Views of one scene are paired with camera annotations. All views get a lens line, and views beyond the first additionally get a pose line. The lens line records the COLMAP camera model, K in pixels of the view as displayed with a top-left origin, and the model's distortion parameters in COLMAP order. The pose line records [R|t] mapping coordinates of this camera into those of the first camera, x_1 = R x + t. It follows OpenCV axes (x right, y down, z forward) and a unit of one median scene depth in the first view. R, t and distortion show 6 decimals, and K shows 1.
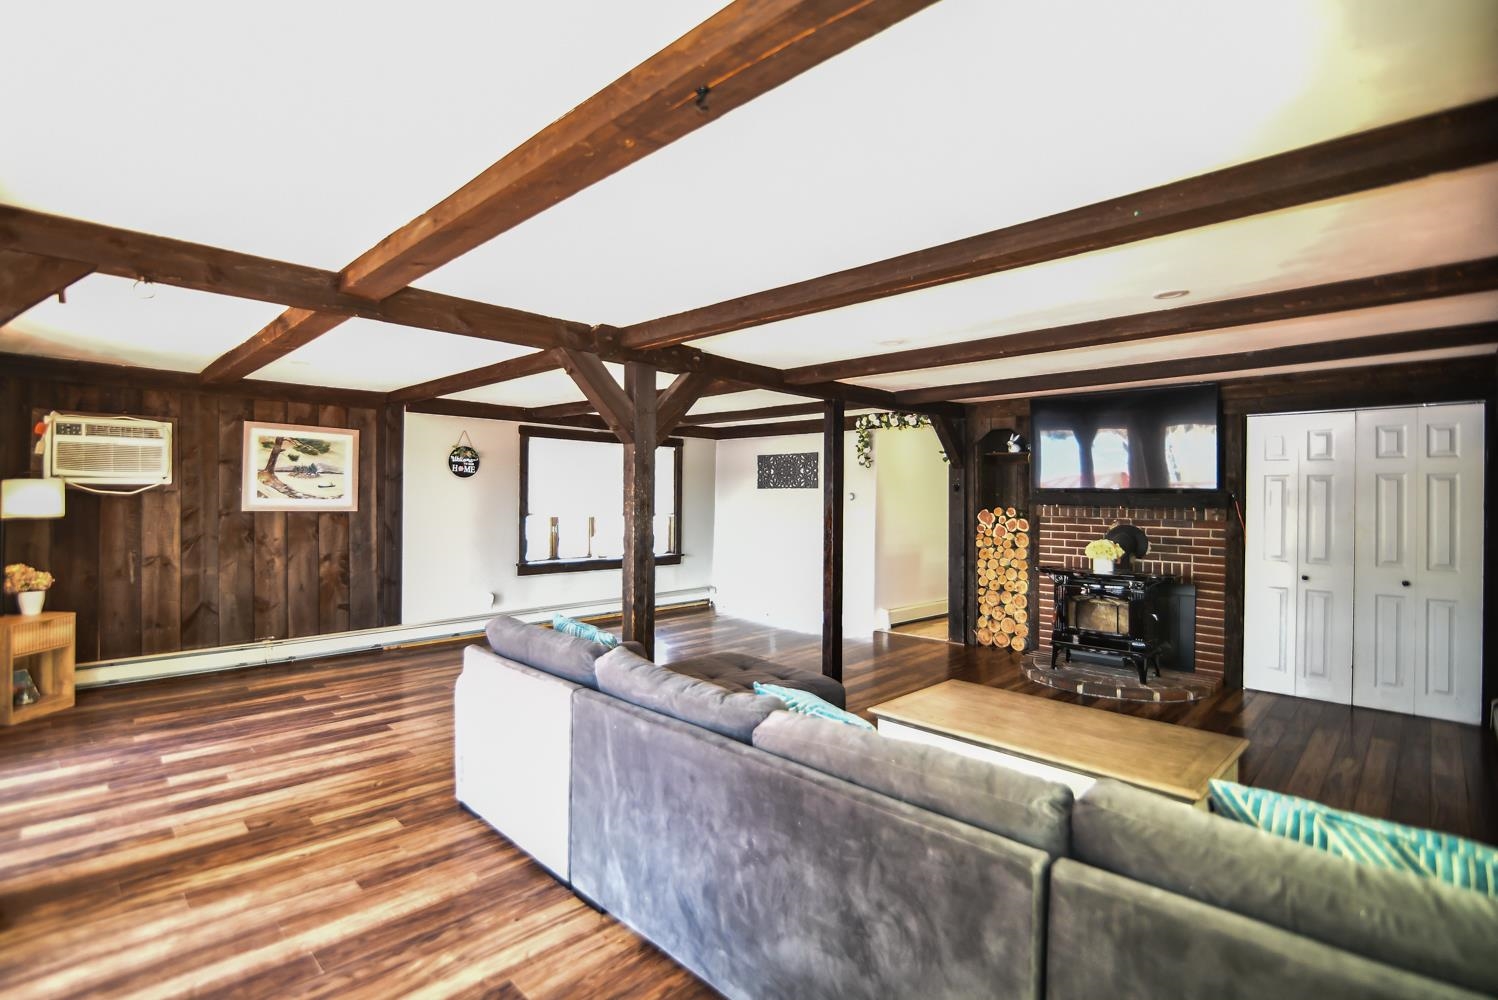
lens RADIAL K [[711.9, 0, 721.6], [0, 711.9, 492.9], [0, 0, 1]] dist [-0.015346, 0.000248]
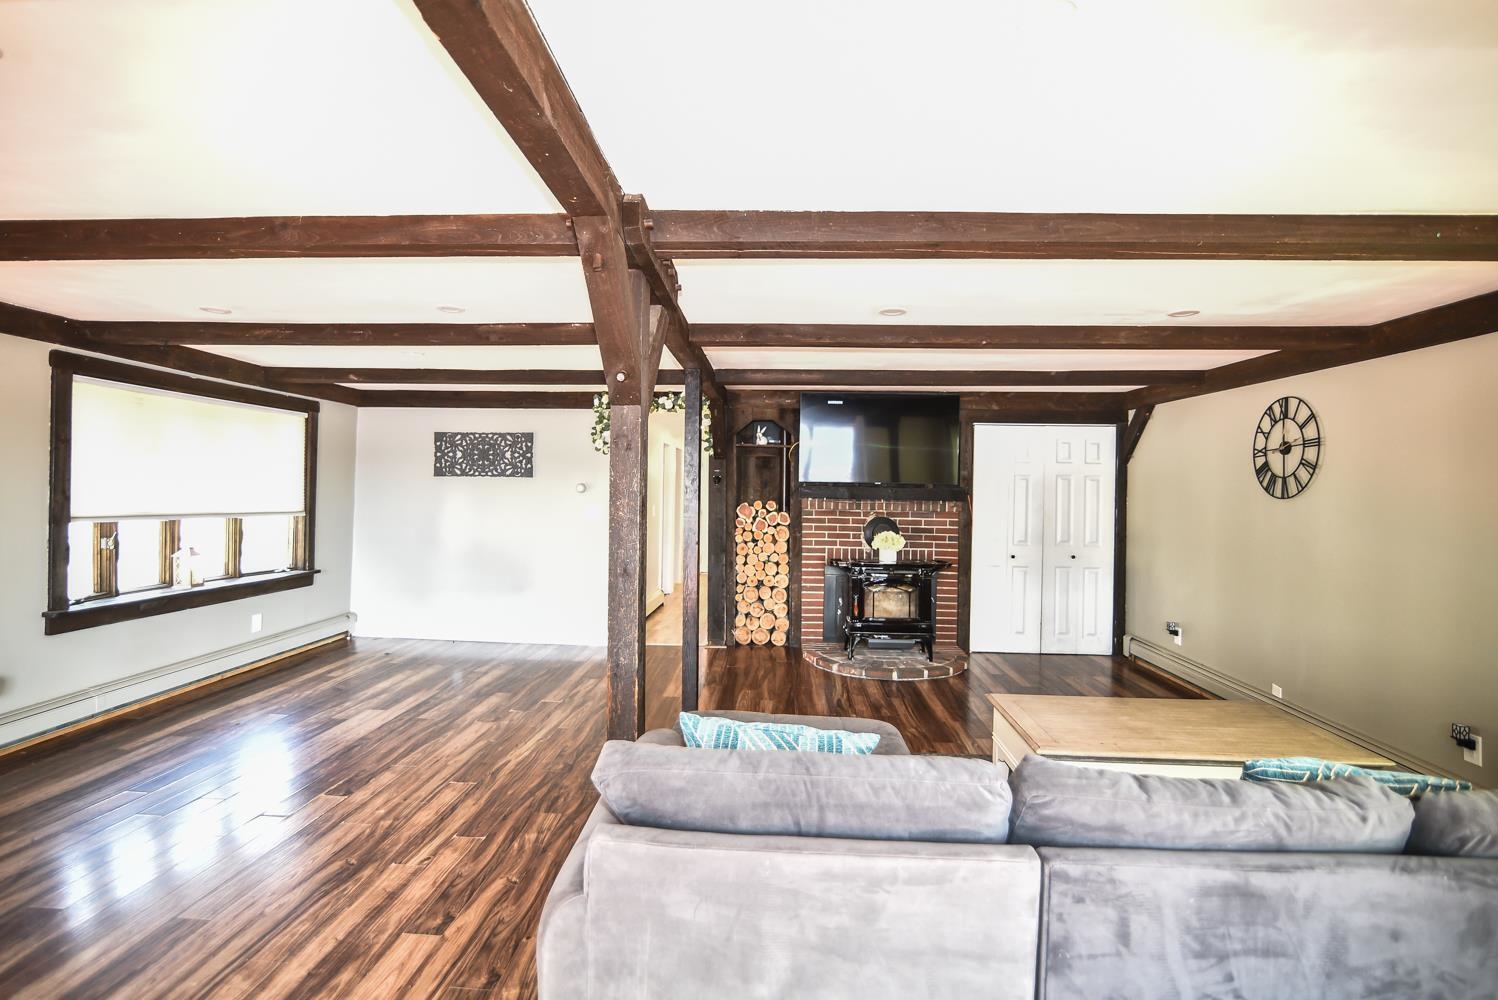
lens RADIAL K [[714.4, 0, 744.6], [0, 714.4, 489.3], [0, 0, 1]] dist [-0.020375, 0.000735]
pose [[0.735121, 0.003947, 0.677925, -0.291275], [-0.011931, 0.999903, 0.007117, -0.001888], [-0.677831, -0.013320, 0.735097, 0.300647]]
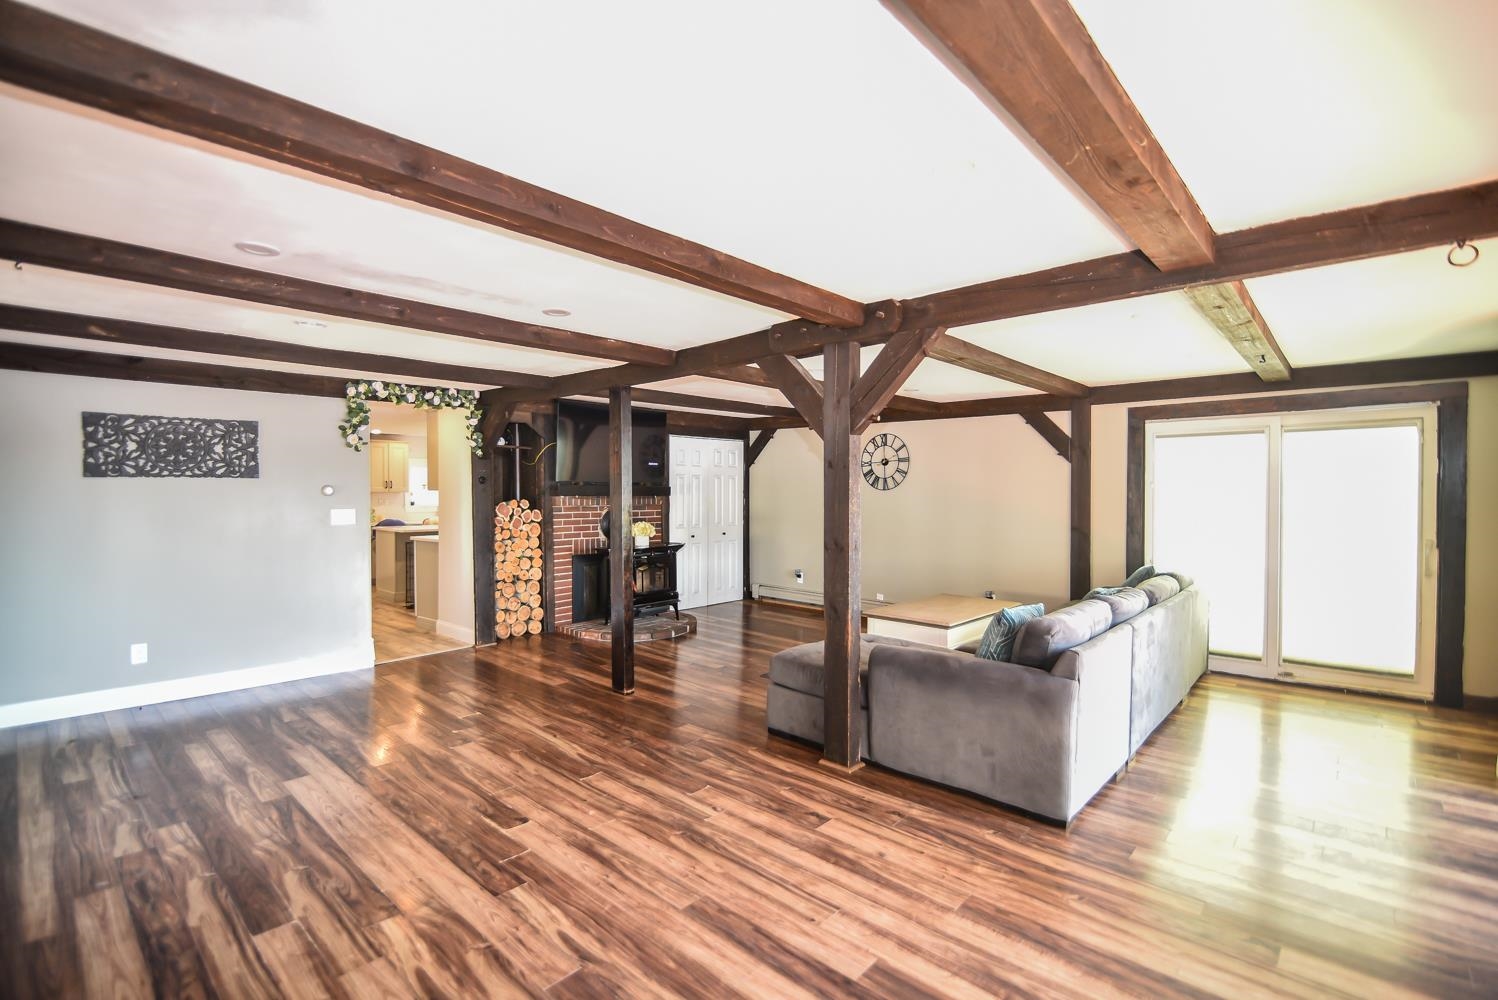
lens RADIAL K [[687.8, 0, 743.1], [0, 687.8, 502.5], [0, 0, 1]] dist [-0.019023, 0.001311]
pose [[-0.052294, -0.027972, 0.998240, -0.616136], [-0.004928, 0.999603, 0.027752, -0.004406], [-0.998620, -0.003468, -0.052411, 0.737797]]
